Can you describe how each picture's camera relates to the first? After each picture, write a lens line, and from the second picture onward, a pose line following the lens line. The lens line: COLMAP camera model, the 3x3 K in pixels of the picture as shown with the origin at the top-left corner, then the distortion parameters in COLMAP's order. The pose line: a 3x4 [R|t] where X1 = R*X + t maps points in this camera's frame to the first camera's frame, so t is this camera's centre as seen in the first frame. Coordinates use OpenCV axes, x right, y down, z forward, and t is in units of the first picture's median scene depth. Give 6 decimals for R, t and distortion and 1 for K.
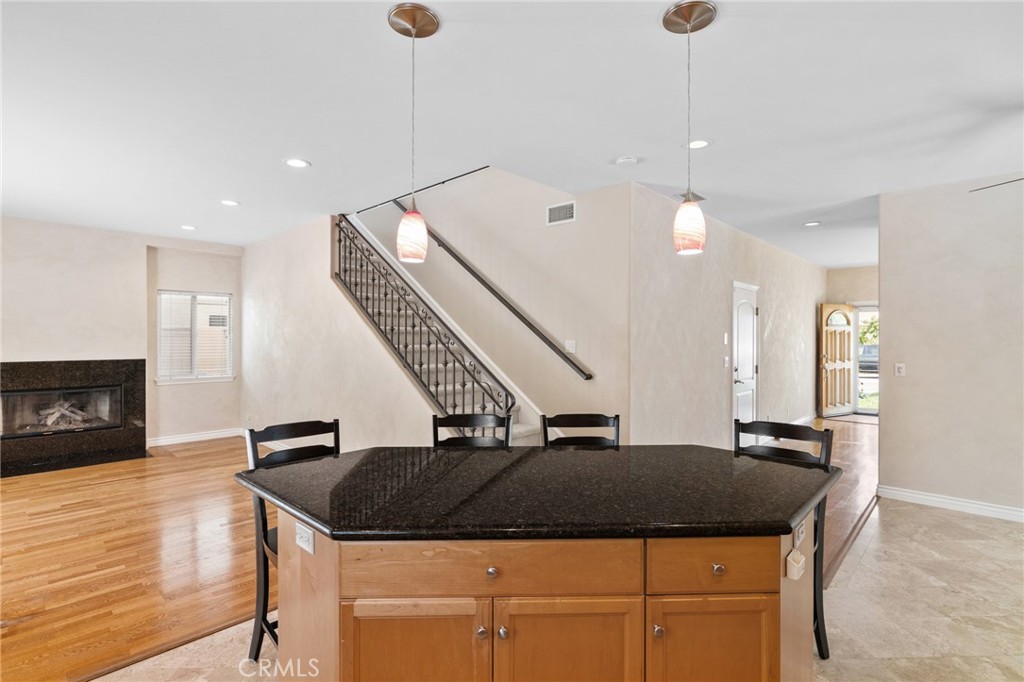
lens RADIAL K [[489.4, 0, 512.0], [0, 489.4, 341.0], [0, 0, 1]] dist [-0.002298, 0.000022]
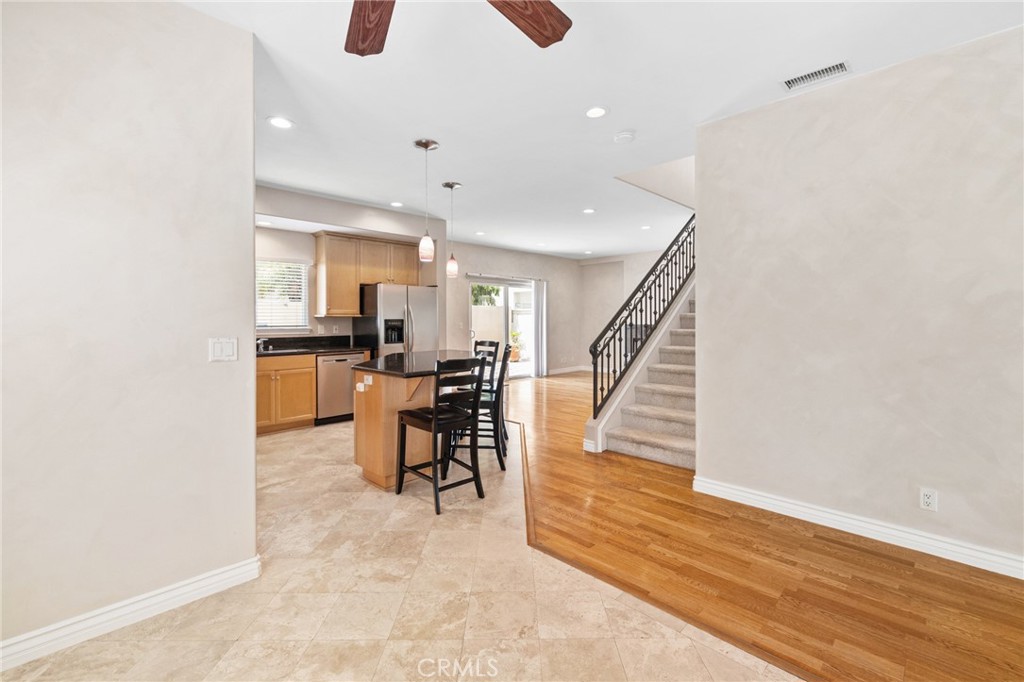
lens RADIAL K [[437.4, 0, 511.0], [0, 437.4, 322.9], [0, 0, 1]] dist [-0.001615, -0.000180]
pose [[-0.026974, 0.009683, -0.999589, 0.961546], [-0.002332, 0.999950, 0.009750, 0.025983], [0.999633, 0.002594, -0.026950, 0.616397]]
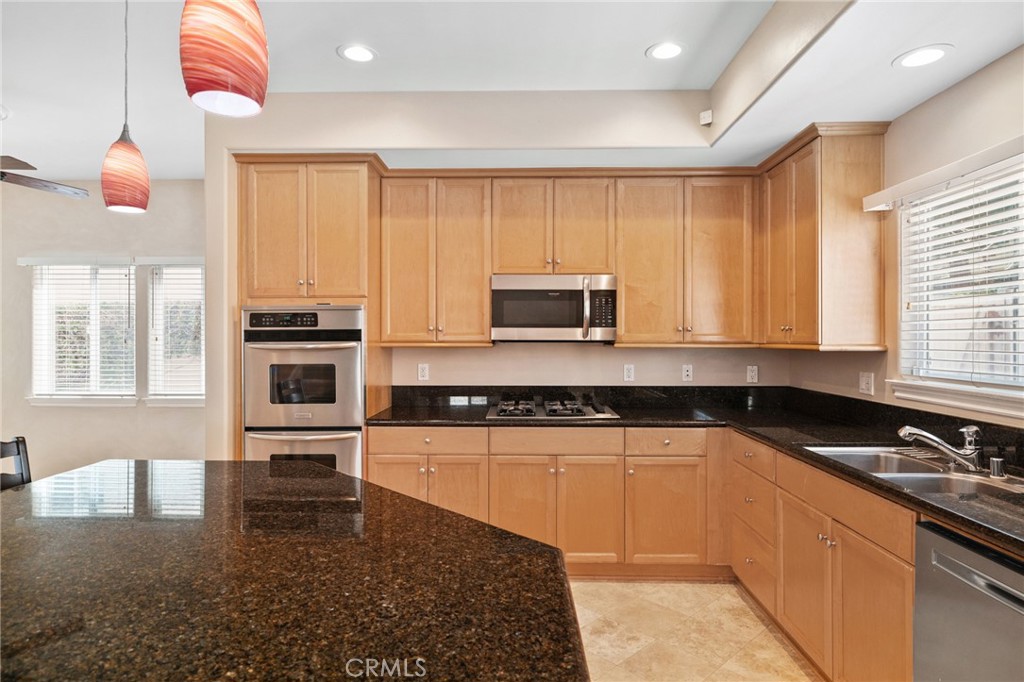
lens RADIAL K [[572.8, 0, 507.9], [0, 572.8, 336.8], [0, 0, 1]] dist [0.000361, -0.000687]
pose [[-0.668104, -0.000238, 0.744068, -0.304955], [0.003160, 0.999990, 0.003156, 0.005054], [-0.744061, 0.004460, -0.668096, 0.507413]]
